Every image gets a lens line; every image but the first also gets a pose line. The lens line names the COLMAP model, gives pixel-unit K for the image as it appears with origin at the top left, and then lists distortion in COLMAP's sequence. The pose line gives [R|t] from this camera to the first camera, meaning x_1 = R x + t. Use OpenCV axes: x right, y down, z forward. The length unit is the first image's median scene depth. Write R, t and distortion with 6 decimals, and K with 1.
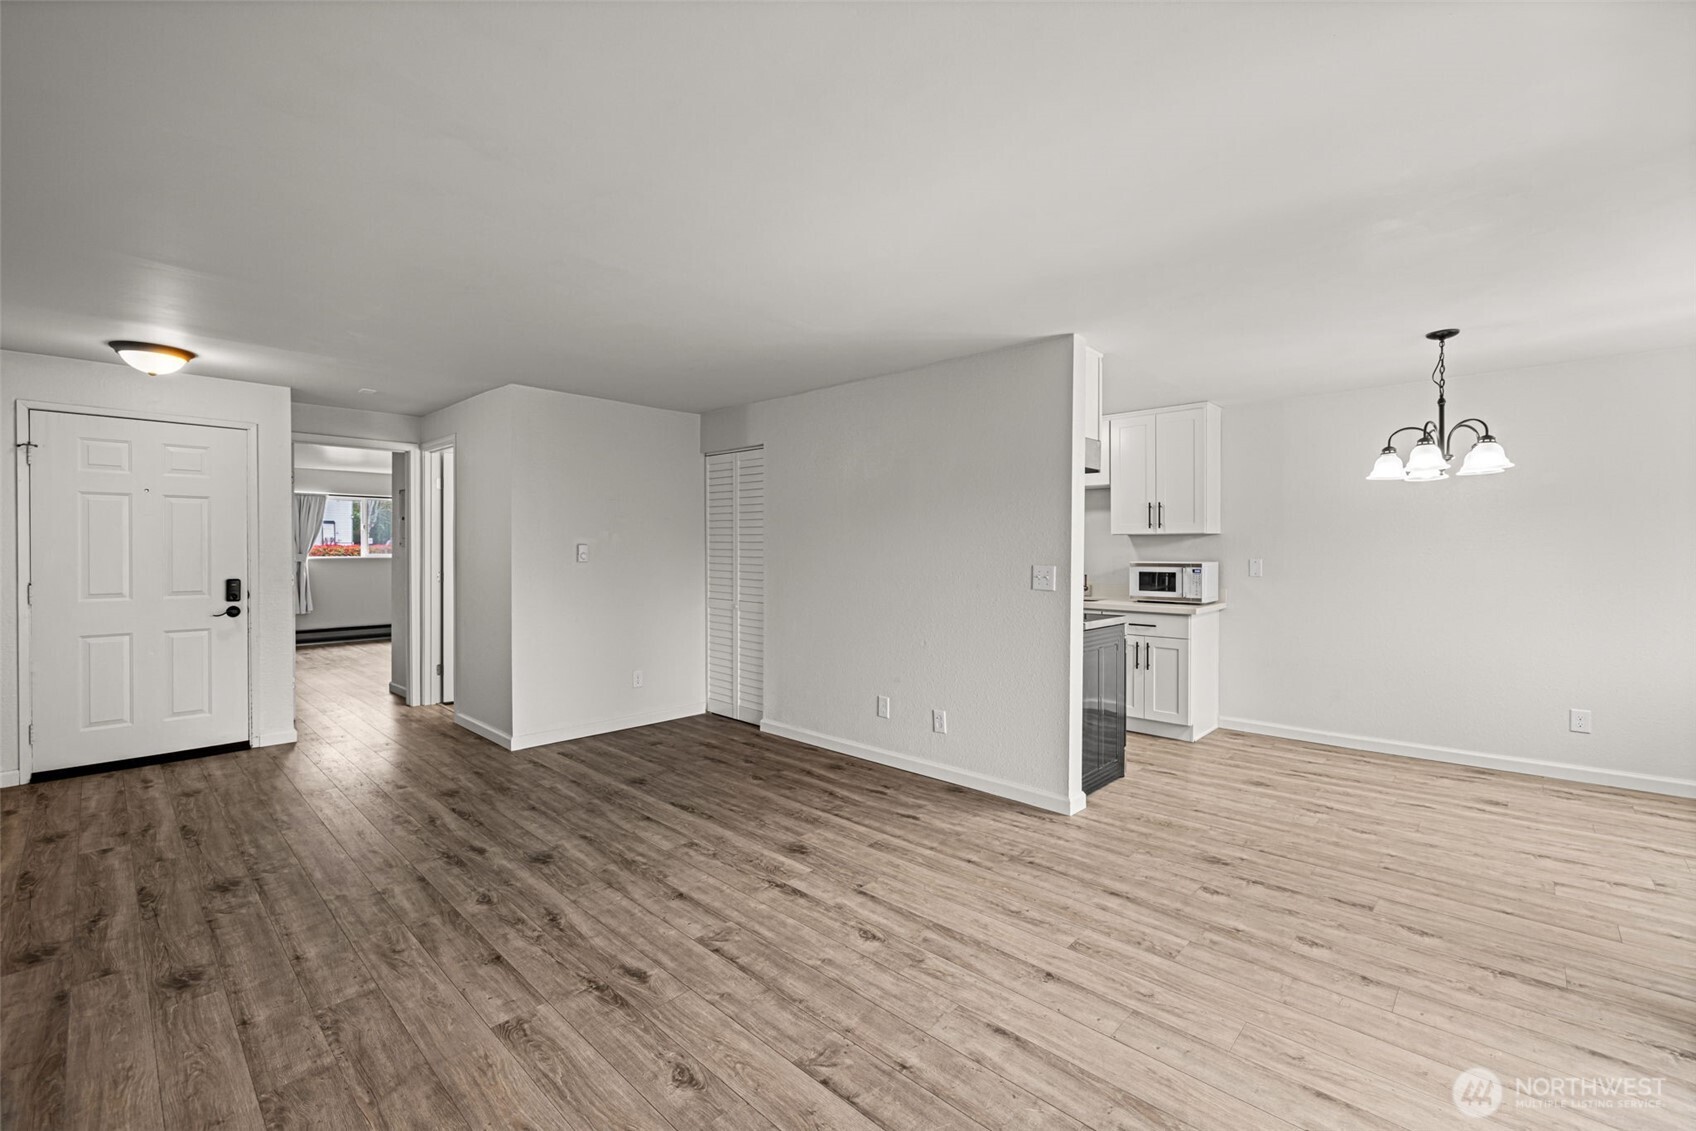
lens RADIAL K [[720.7, 0, 853.3], [0, 720.7, 558.8], [0, 0, 1]] dist [-0.000615, -0.000276]
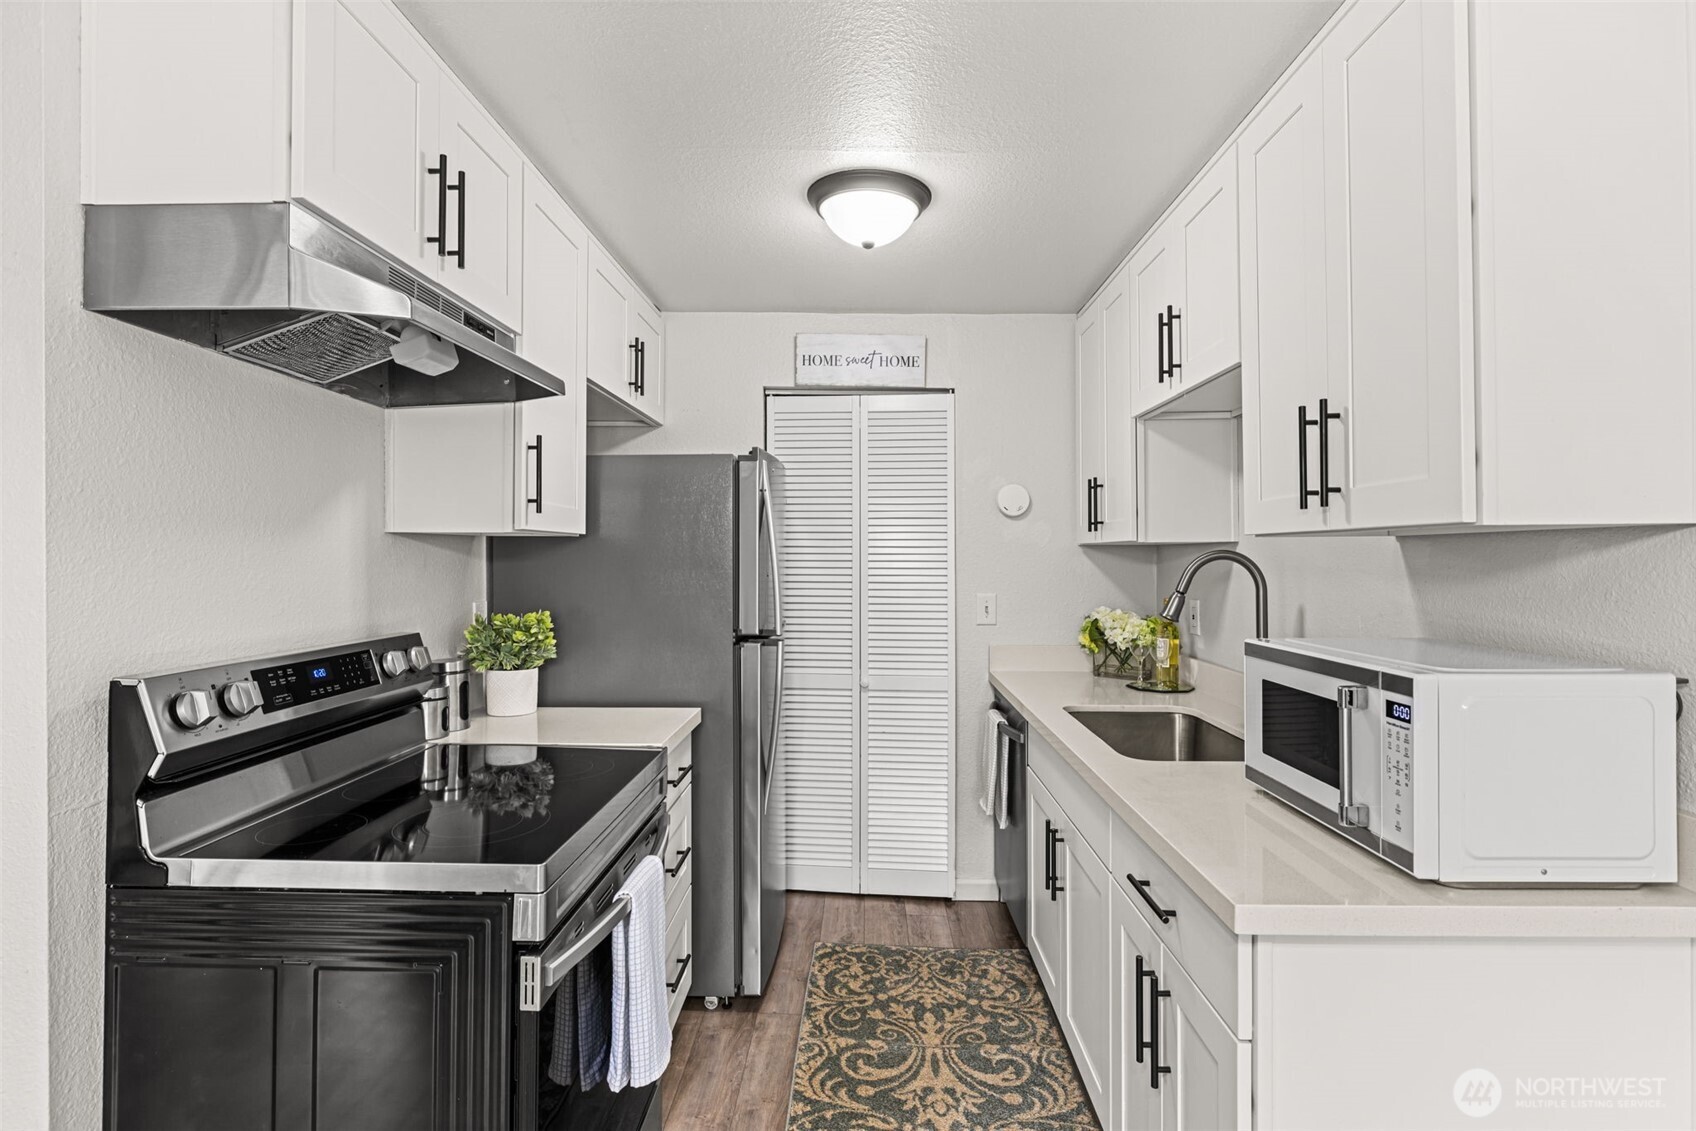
lens RADIAL K [[825.7, 0, 847.8], [0, 825.7, 557.4], [0, 0, 1]] dist [-0.020565, 0.011377]
pose [[0.657137, 0.004111, -0.753760, 0.885535], [-0.011227, 0.999928, -0.004335, -0.038559], [0.753688, 0.011311, 0.657135, 1.182160]]
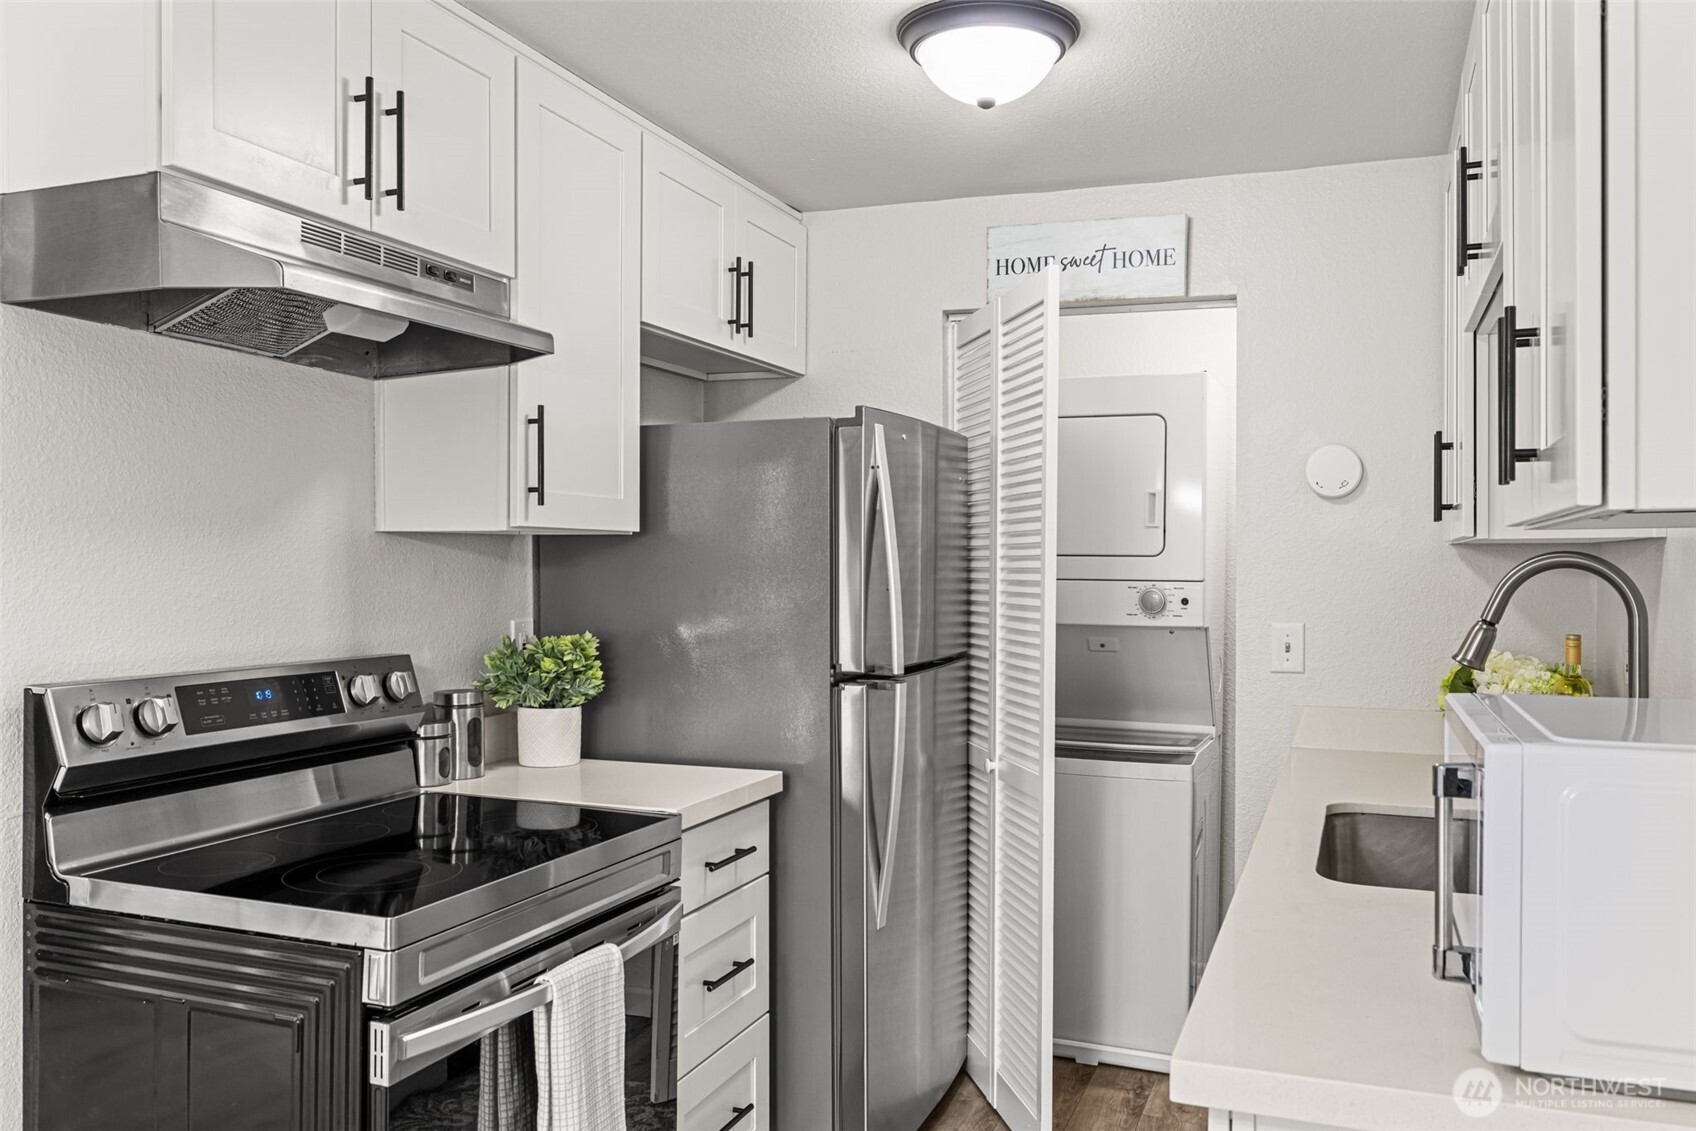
lens RADIAL K [[1335.5, 0, 843.7], [0, 1335.5, 577.4], [0, 0, 1]] dist [0.015729, -0.009927]
pose [[0.355861, 0.012499, -0.934455, 1.067351], [-0.014464, 0.999864, 0.007865, -0.038438], [0.934427, 0.010717, 0.355993, 1.304136]]
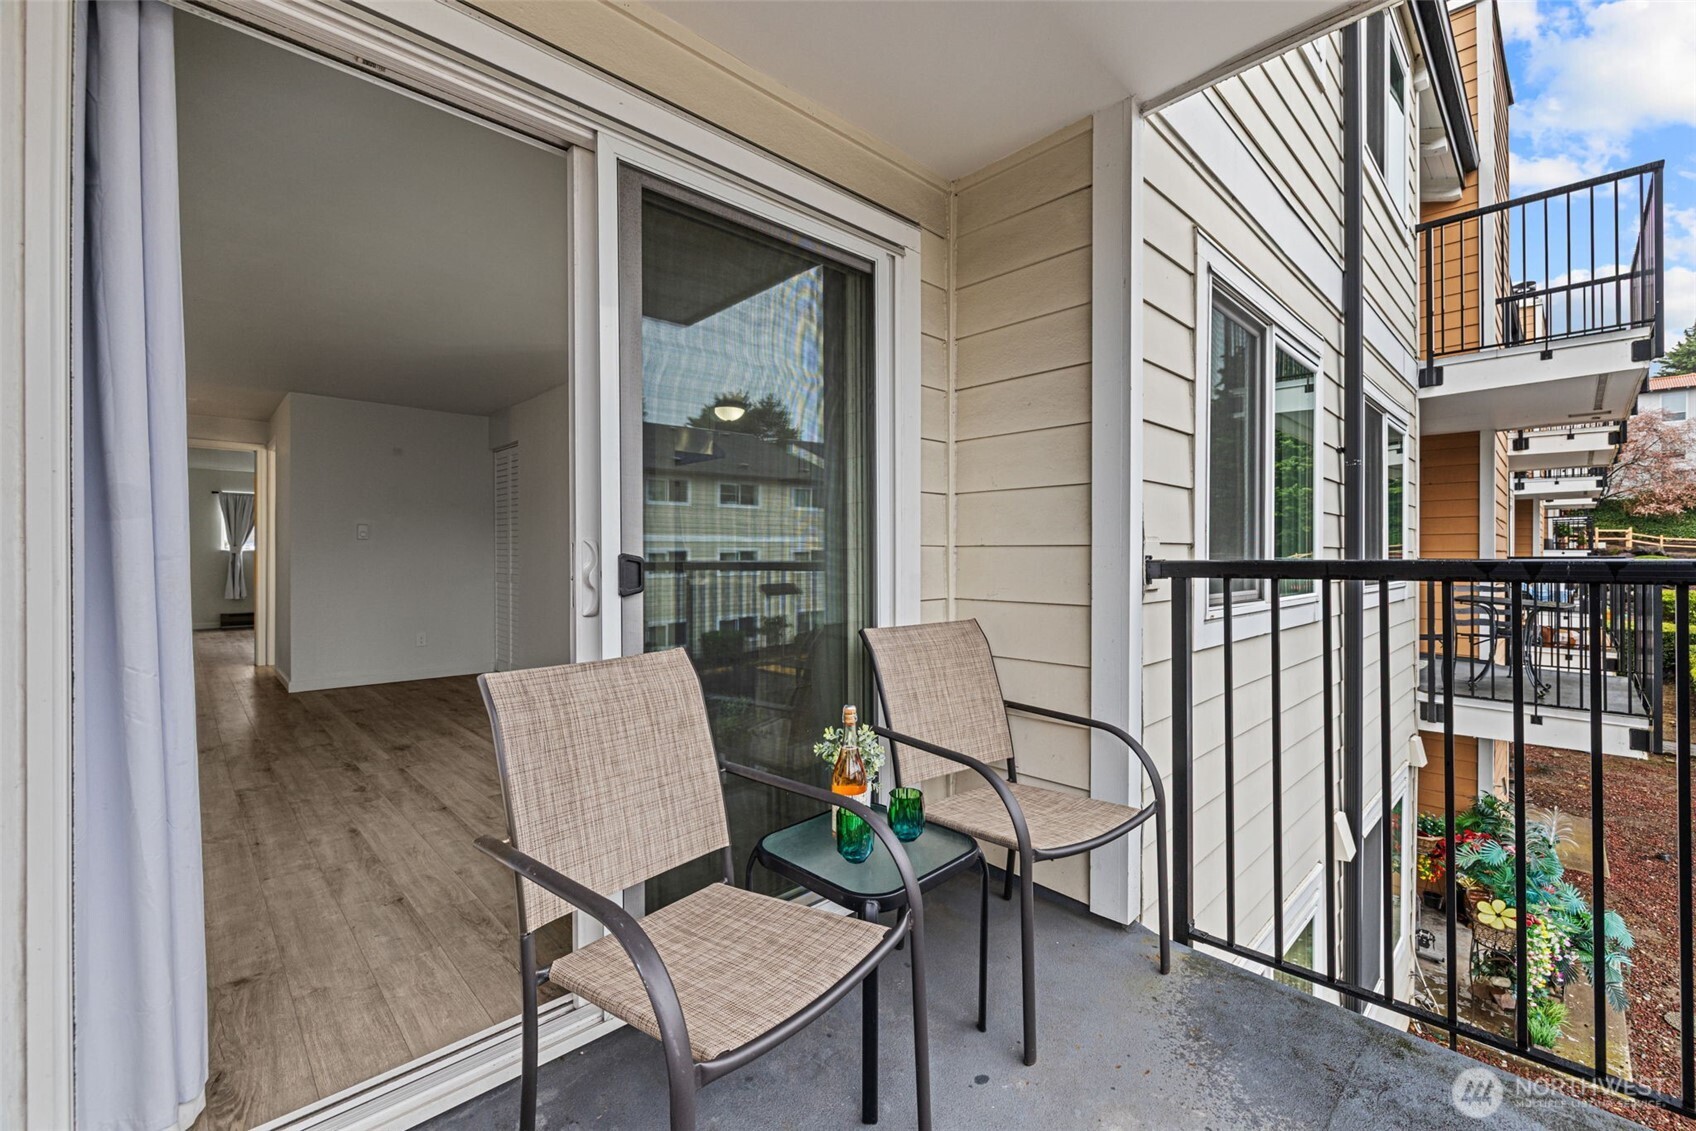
lens RADIAL K [[720.7, 0, 851.5], [0, 720.7, 563.8], [0, 0, 1]] dist [-0.000615, -0.000276]
pose [[0.998061, -0.006967, -0.061860, 0.798533], [0.006873, 0.999975, -0.001721, 0.081599], [0.061870, 0.001292, 0.998083, -0.231780]]
